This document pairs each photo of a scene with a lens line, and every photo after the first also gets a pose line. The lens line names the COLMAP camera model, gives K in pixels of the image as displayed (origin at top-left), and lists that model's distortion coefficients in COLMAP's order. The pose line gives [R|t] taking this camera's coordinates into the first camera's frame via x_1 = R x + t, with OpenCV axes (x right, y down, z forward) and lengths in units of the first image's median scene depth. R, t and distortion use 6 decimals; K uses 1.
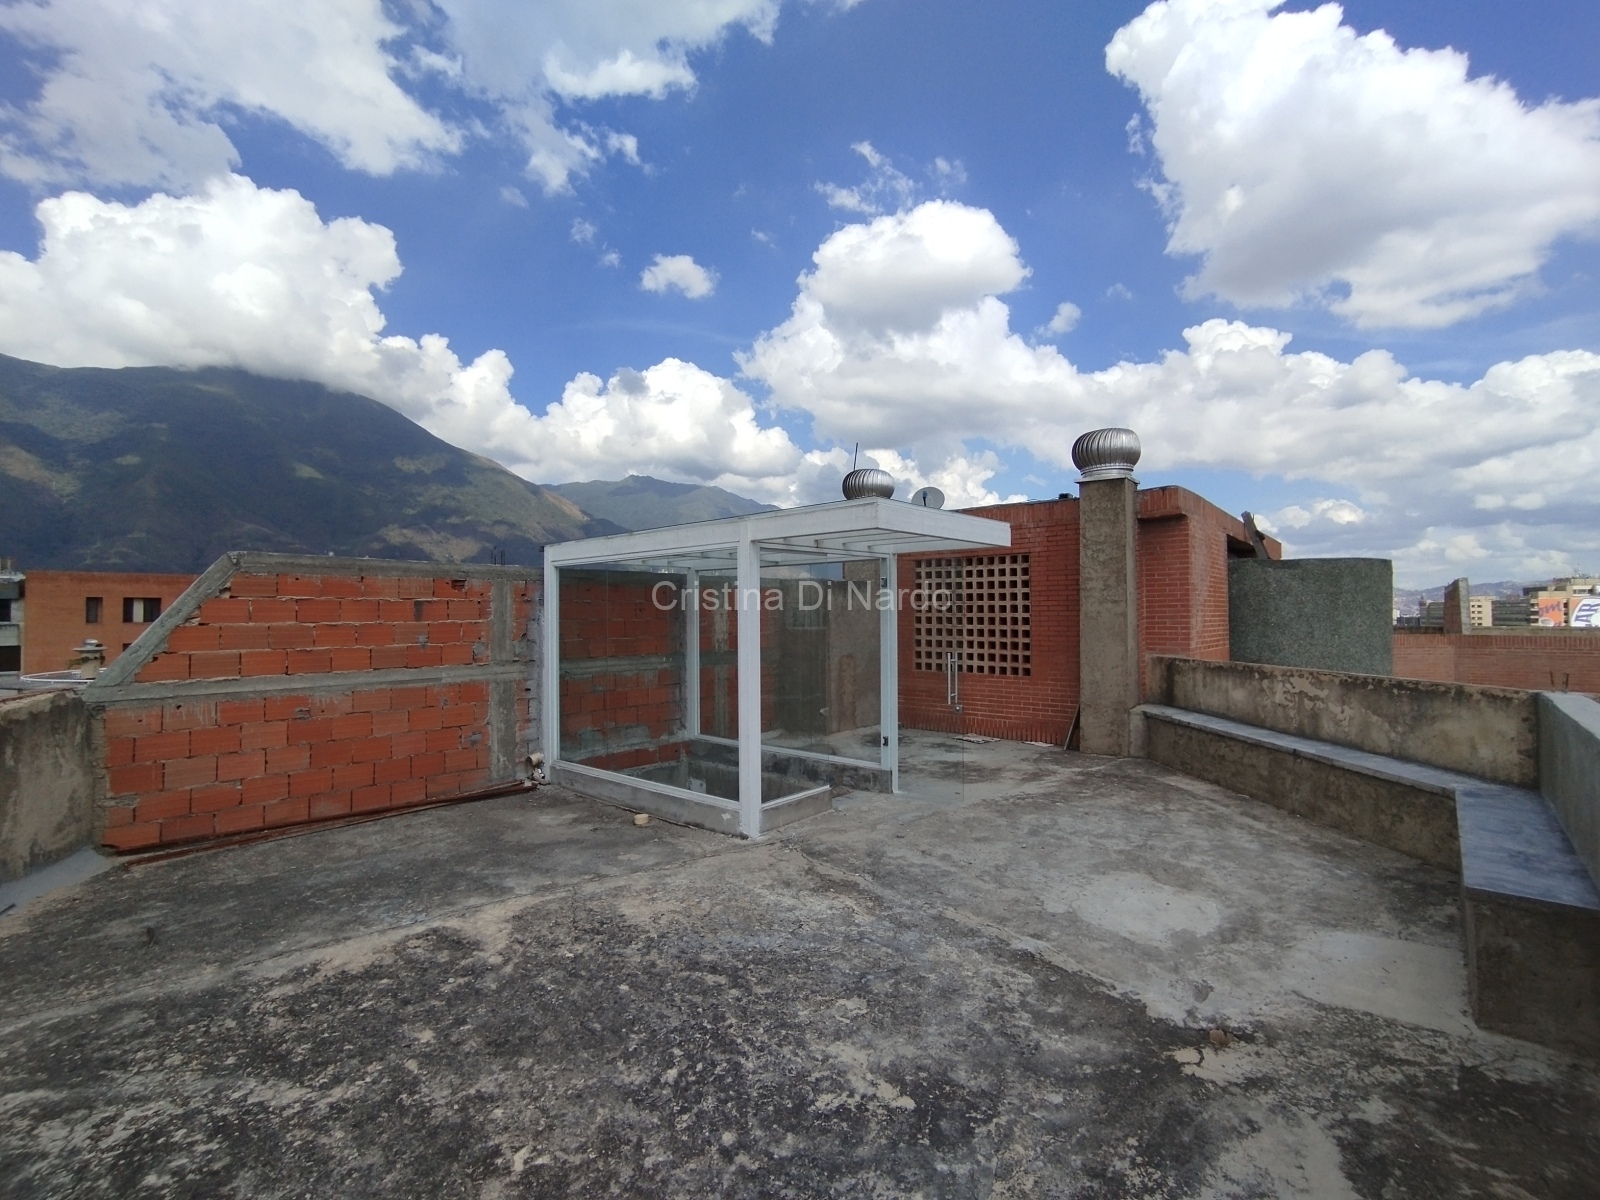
lens RADIAL K [[733.1, 0, 812.2], [0, 733.1, 612.5], [0, 0, 1]] dist [-0.007105, 0.006250]
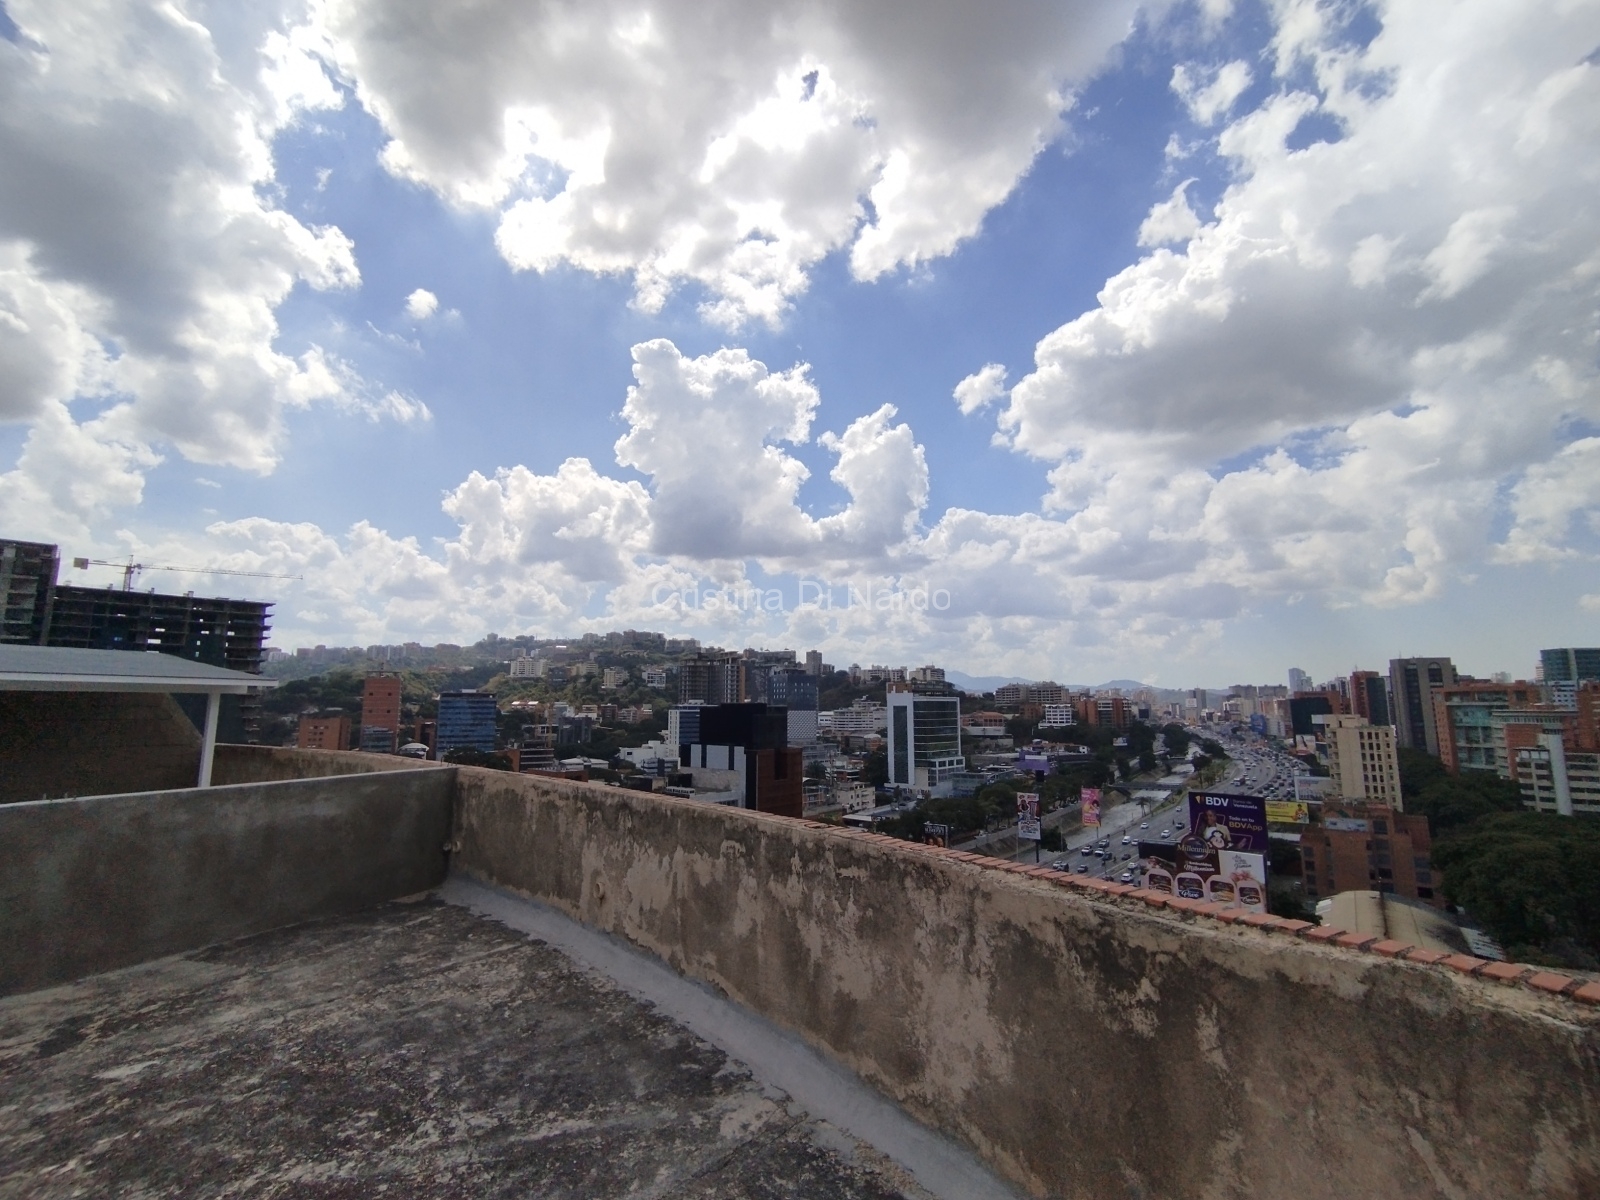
lens RADIAL K [[665.8, 0, 785.4], [0, 665.8, 607.8], [0, 0, 1]] dist [0.000774, 0.000758]
pose [[-0.971147, -0.021919, -0.237470, -0.547596], [0.015311, 0.987983, -0.153804, -0.015080], [0.237988, -0.153002, -0.959141, 1.066713]]
